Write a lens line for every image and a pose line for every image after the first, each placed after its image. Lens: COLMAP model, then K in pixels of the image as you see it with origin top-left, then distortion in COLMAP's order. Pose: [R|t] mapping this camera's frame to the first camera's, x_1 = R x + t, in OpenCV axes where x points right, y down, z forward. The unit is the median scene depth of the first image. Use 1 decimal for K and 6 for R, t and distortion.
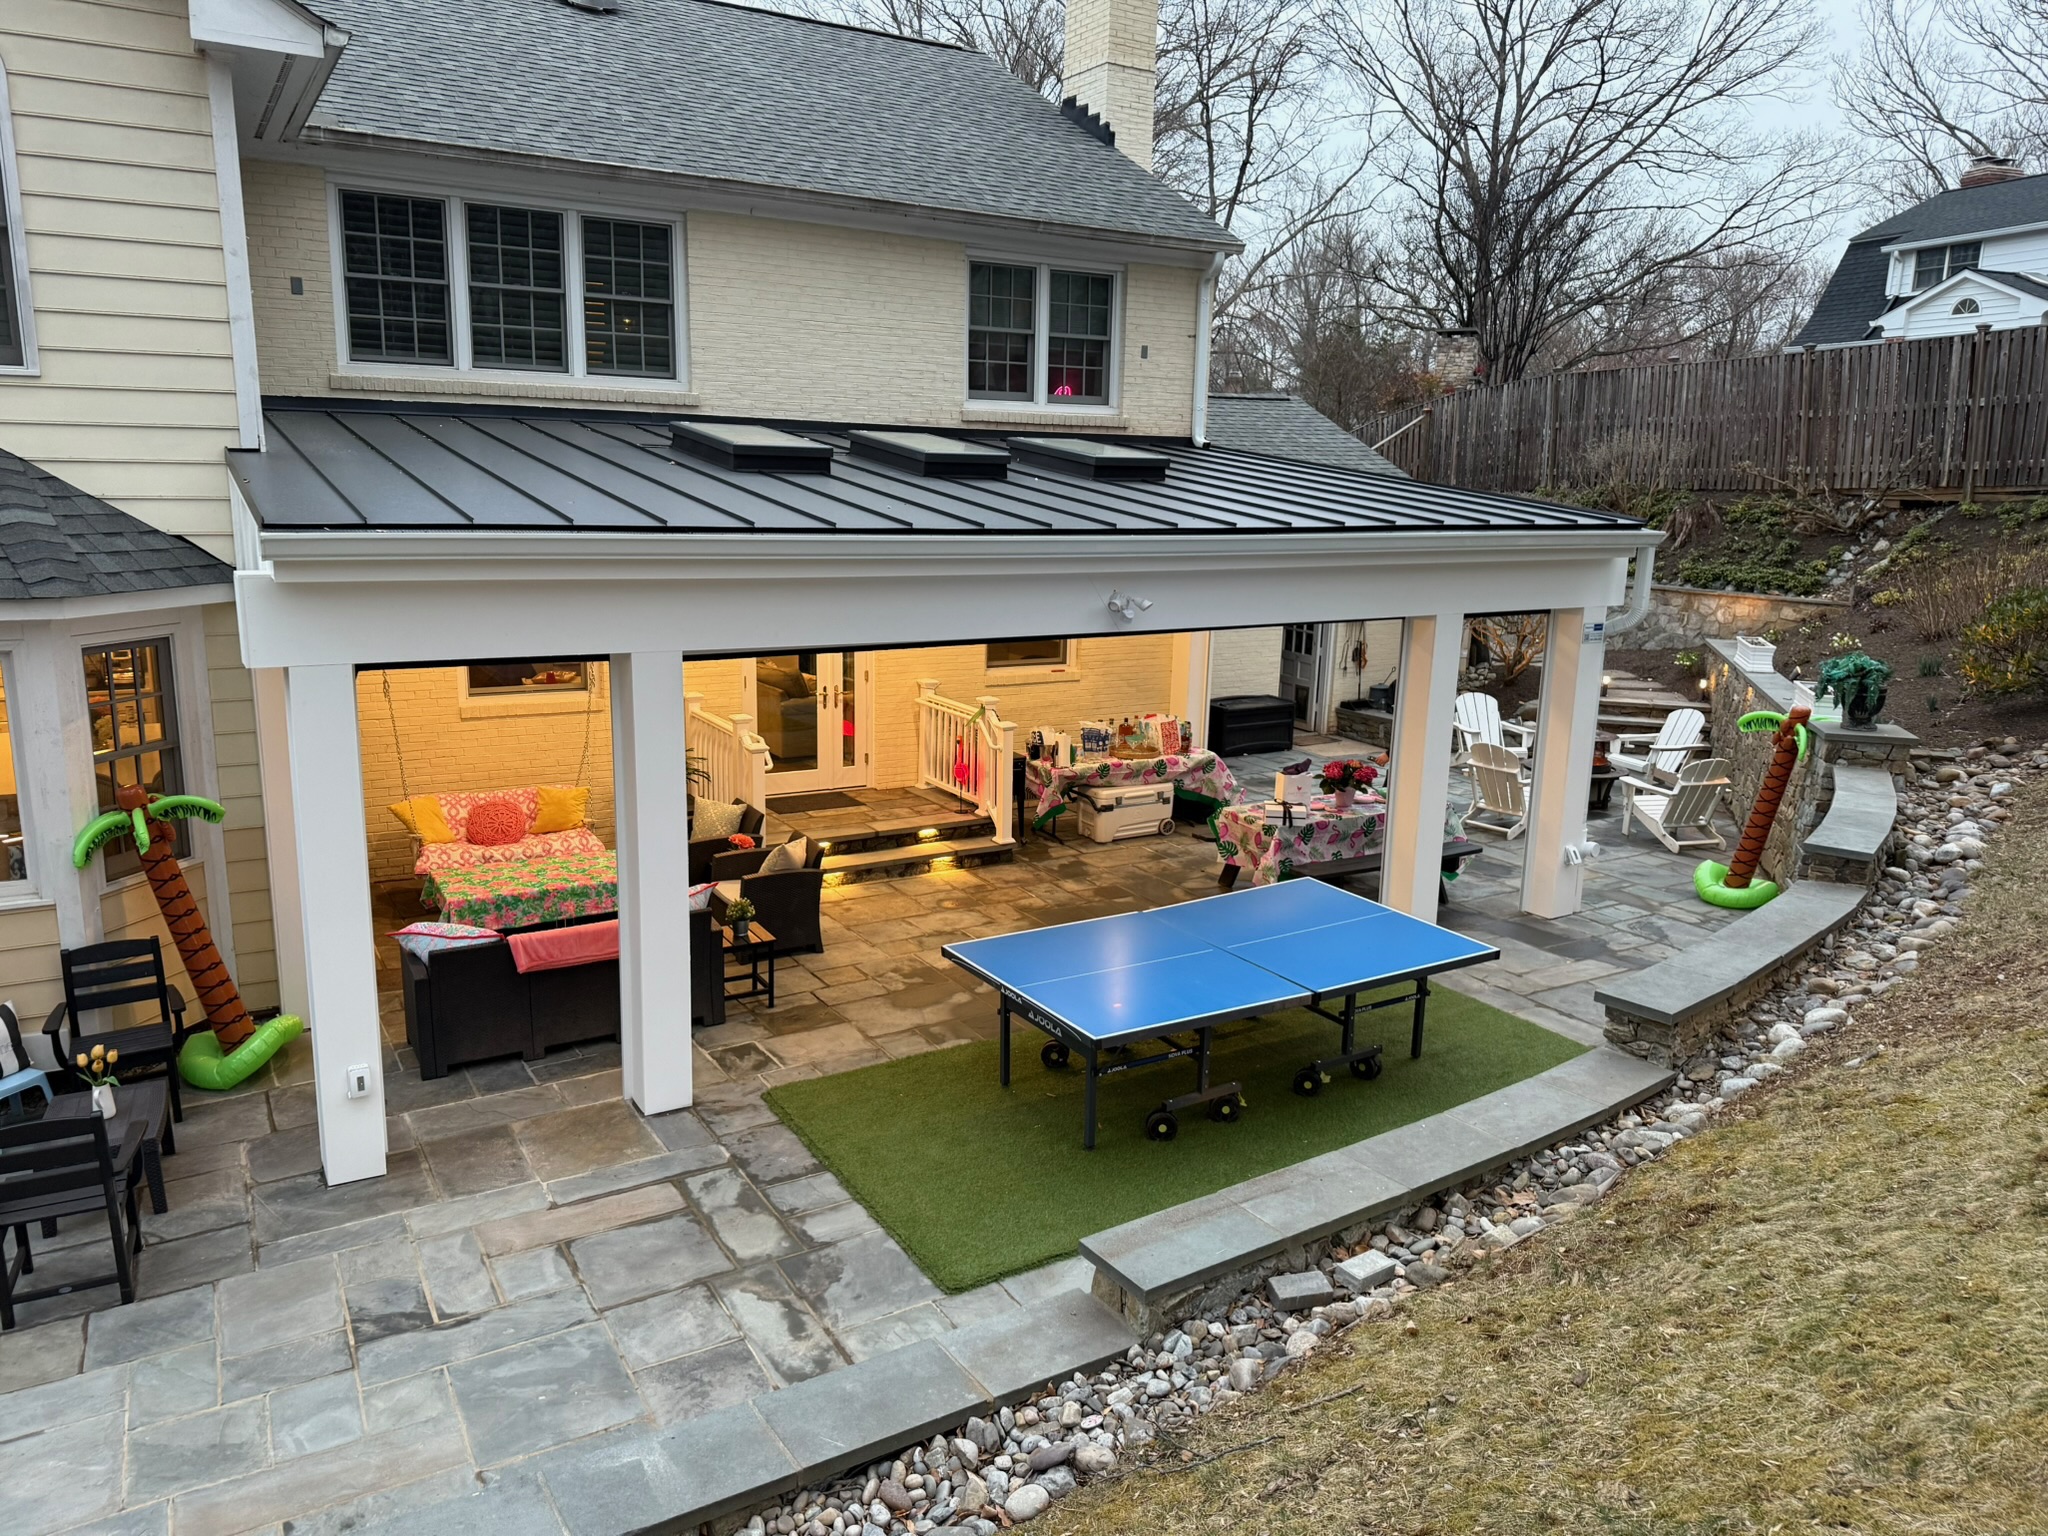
lens RADIAL K [[1431.8, 0, 1032.3], [0, 1431.8, 756.8], [0, 0, 1]] dist [0.061447, -0.069616]
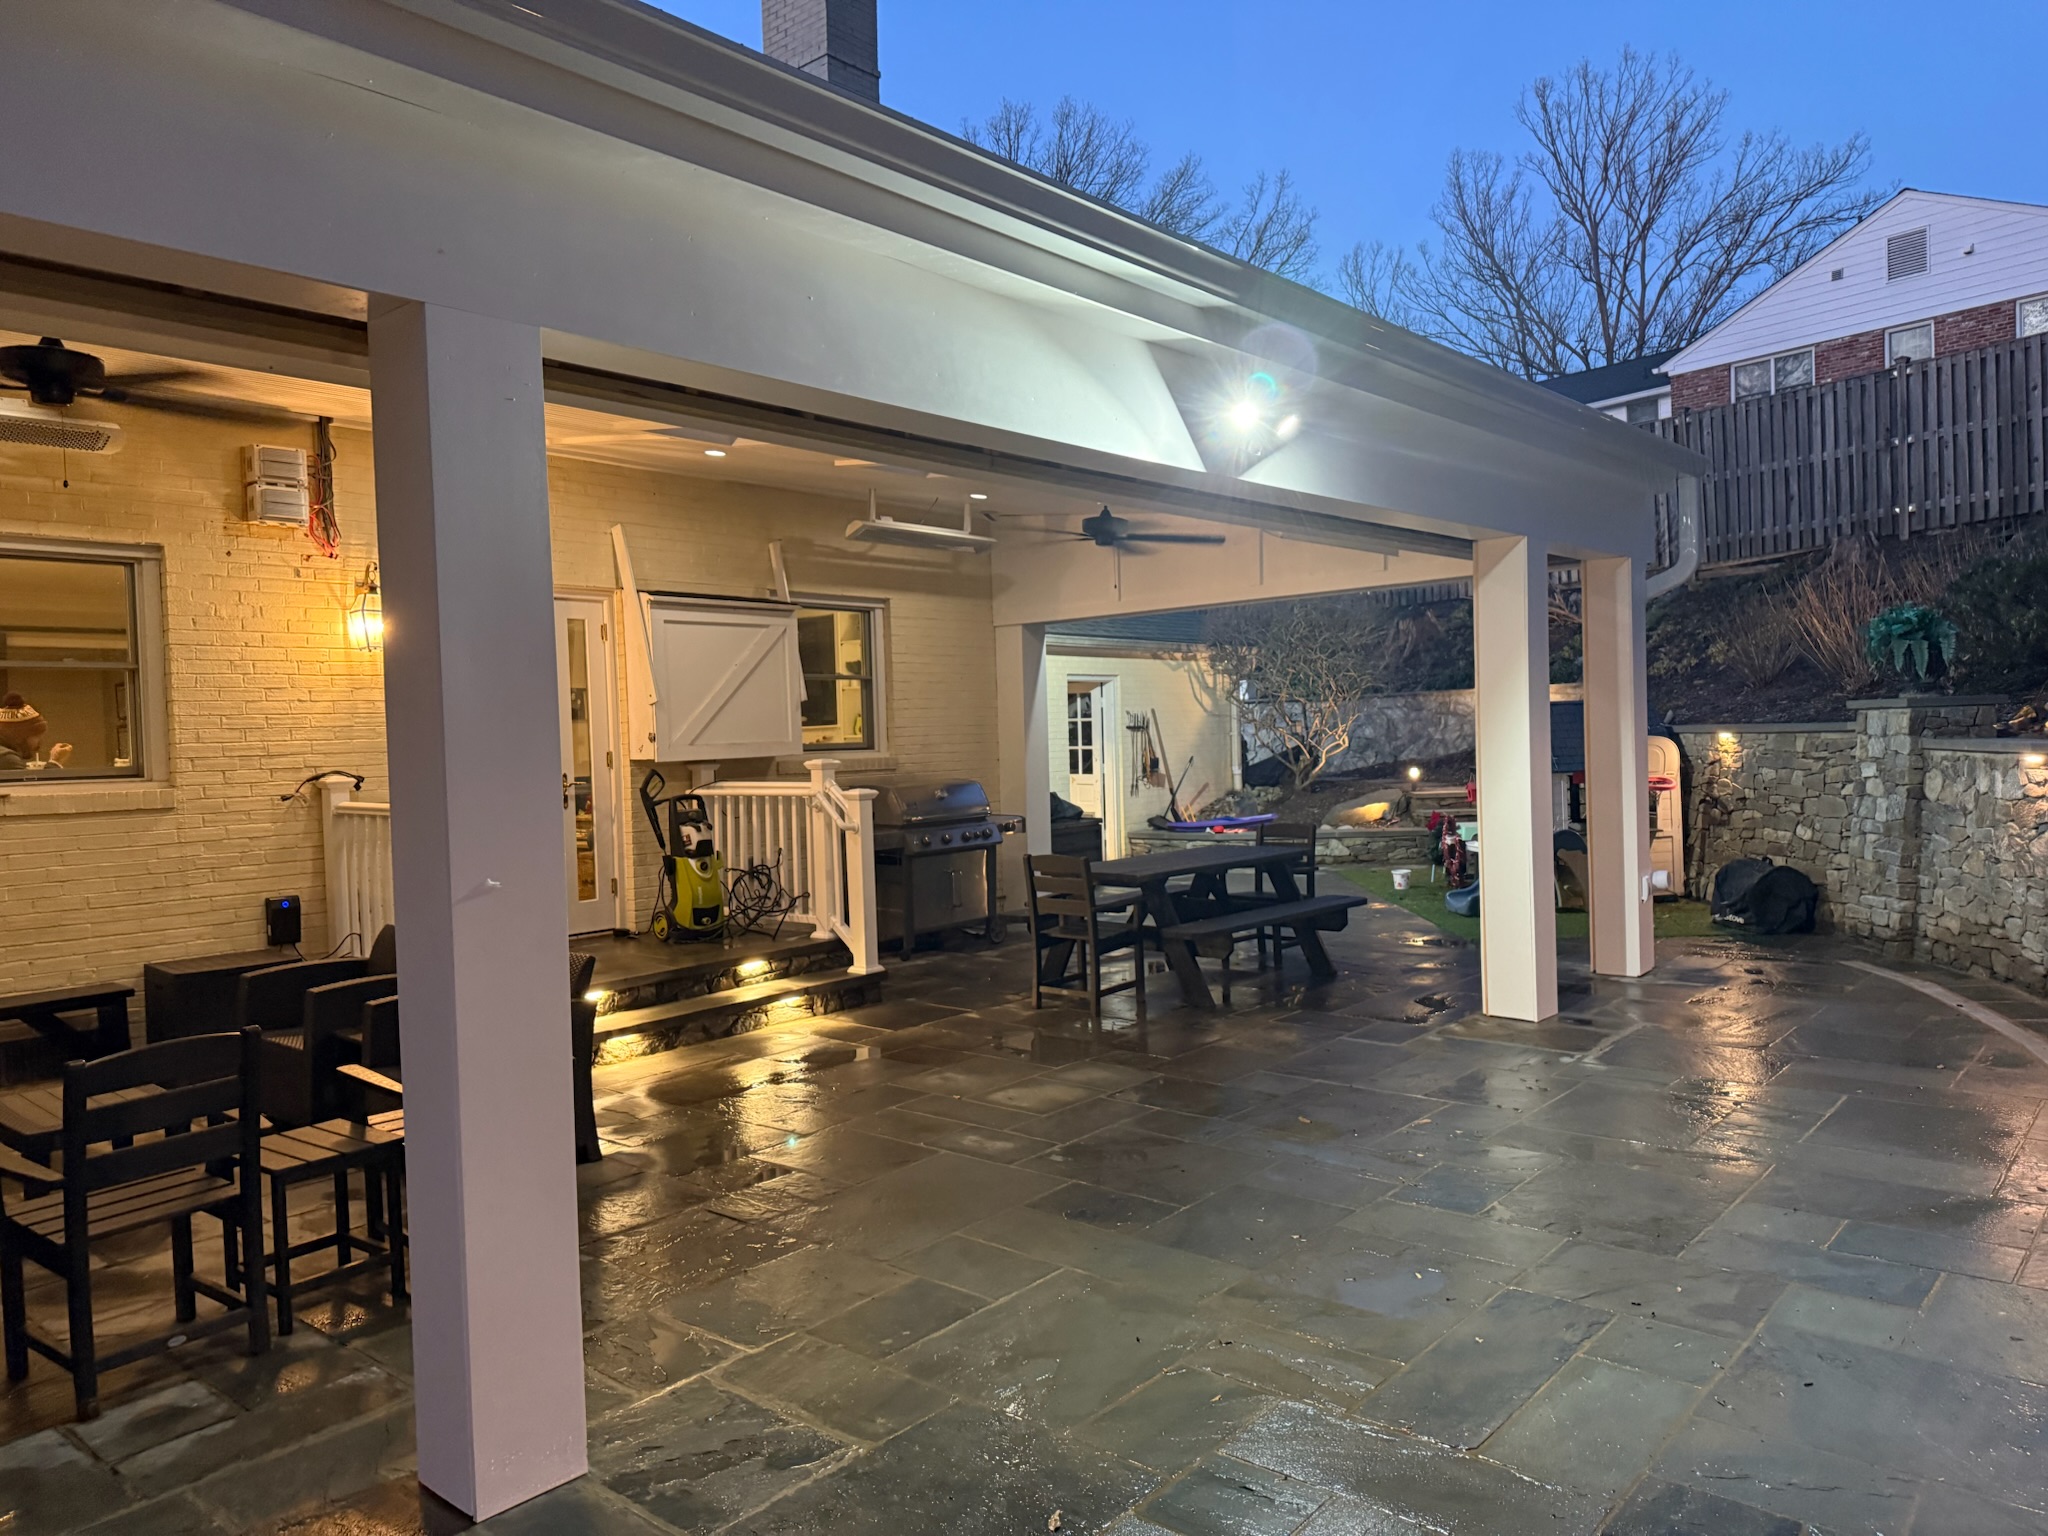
lens RADIAL K [[1418.3, 0, 1055.4], [0, 1418.3, 762.7], [0, 0, 1]] dist [0.162828, -0.196059]
pose [[0.943014, -0.058608, 0.327552, -0.044975], [0.116524, 0.980201, -0.160085, 0.024450], [-0.311685, 0.189130, 0.931173, 0.102347]]
